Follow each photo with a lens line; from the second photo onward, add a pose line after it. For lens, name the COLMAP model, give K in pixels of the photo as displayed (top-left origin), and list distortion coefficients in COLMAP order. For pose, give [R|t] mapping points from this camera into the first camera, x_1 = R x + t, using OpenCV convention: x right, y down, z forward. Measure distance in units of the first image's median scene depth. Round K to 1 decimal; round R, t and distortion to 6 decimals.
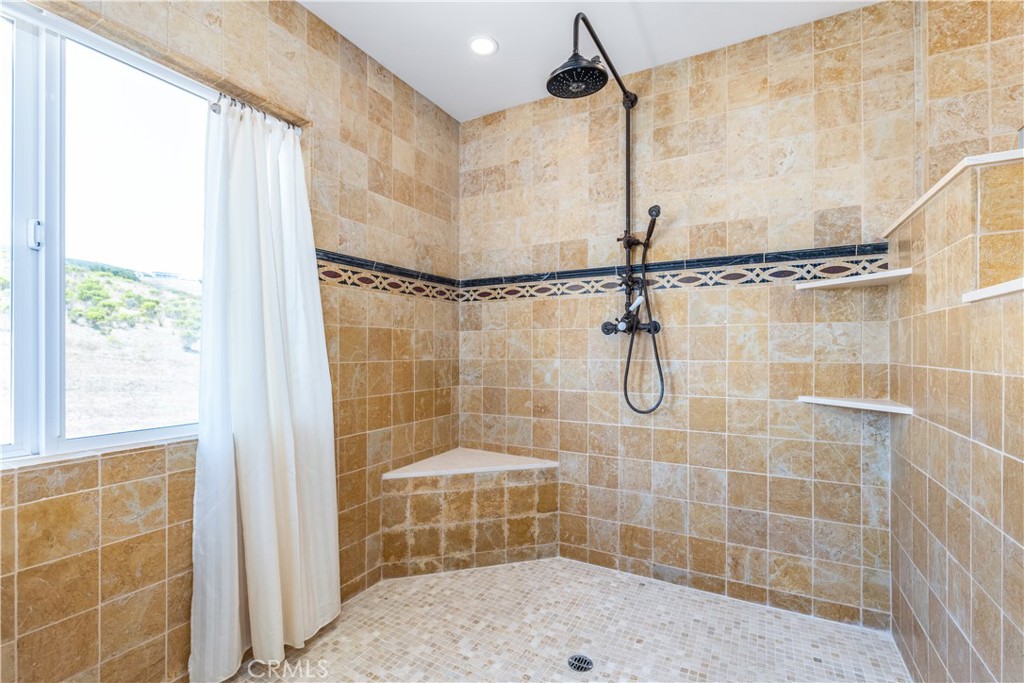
lens RADIAL K [[466.8, 0, 513.3], [0, 466.8, 345.4], [0, 0, 1]] dist [0.000816, -0.000158]
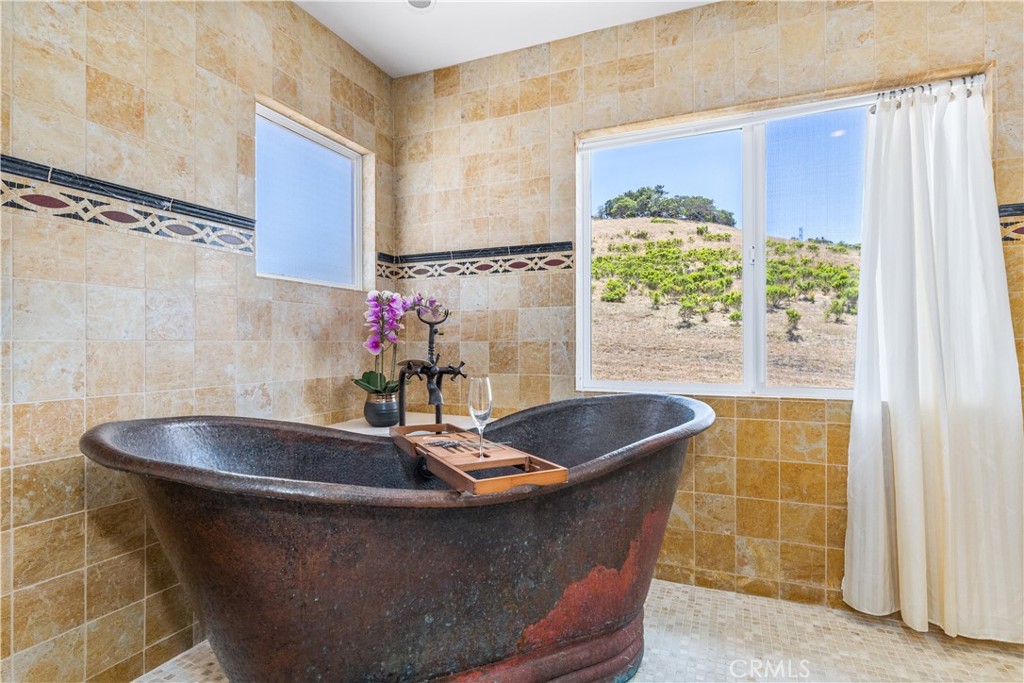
lens RADIAL K [[521.4, 0, 509.6], [0, 521.4, 341.0], [0, 0, 1]] dist [0.001559, 0.000067]
pose [[0.080097, -0.015583, -0.996665, 0.596737], [0.003138, 0.999877, -0.015381, 0.070657], [0.996782, -0.001895, 0.080136, 0.028706]]
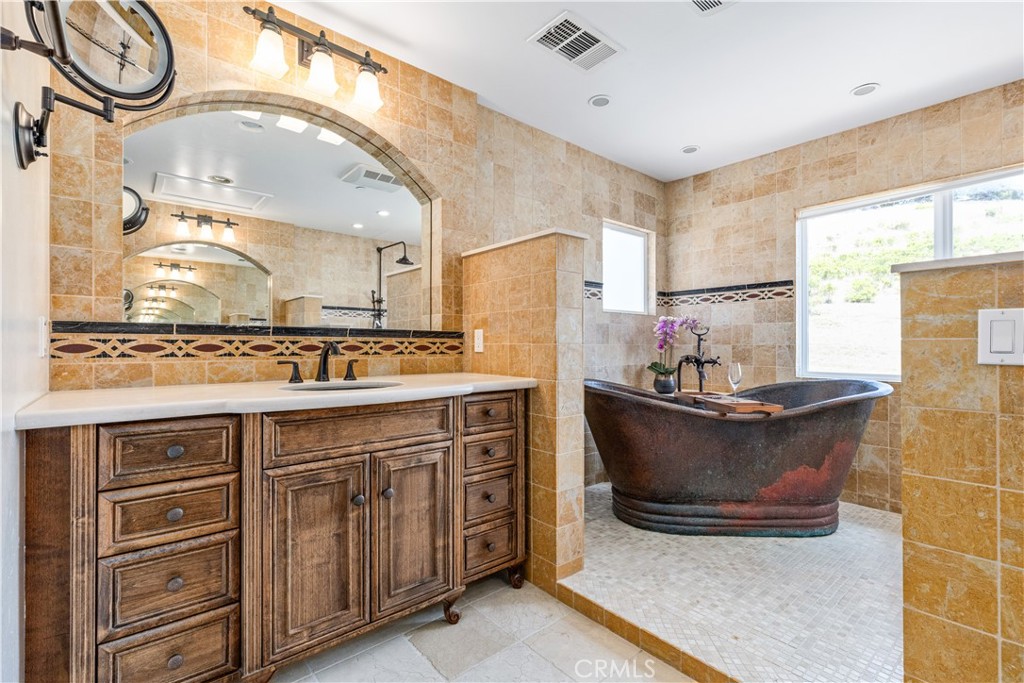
lens RADIAL K [[466.8, 0, 505.1], [0, 466.8, 343.3], [0, 0, 1]] dist [0.000816, -0.000158]
pose [[-0.369747, -0.015984, -0.928995, 1.640864], [-0.004722, 0.999871, -0.015324, 0.081262], [0.929120, -0.001279, -0.369775, -0.108432]]
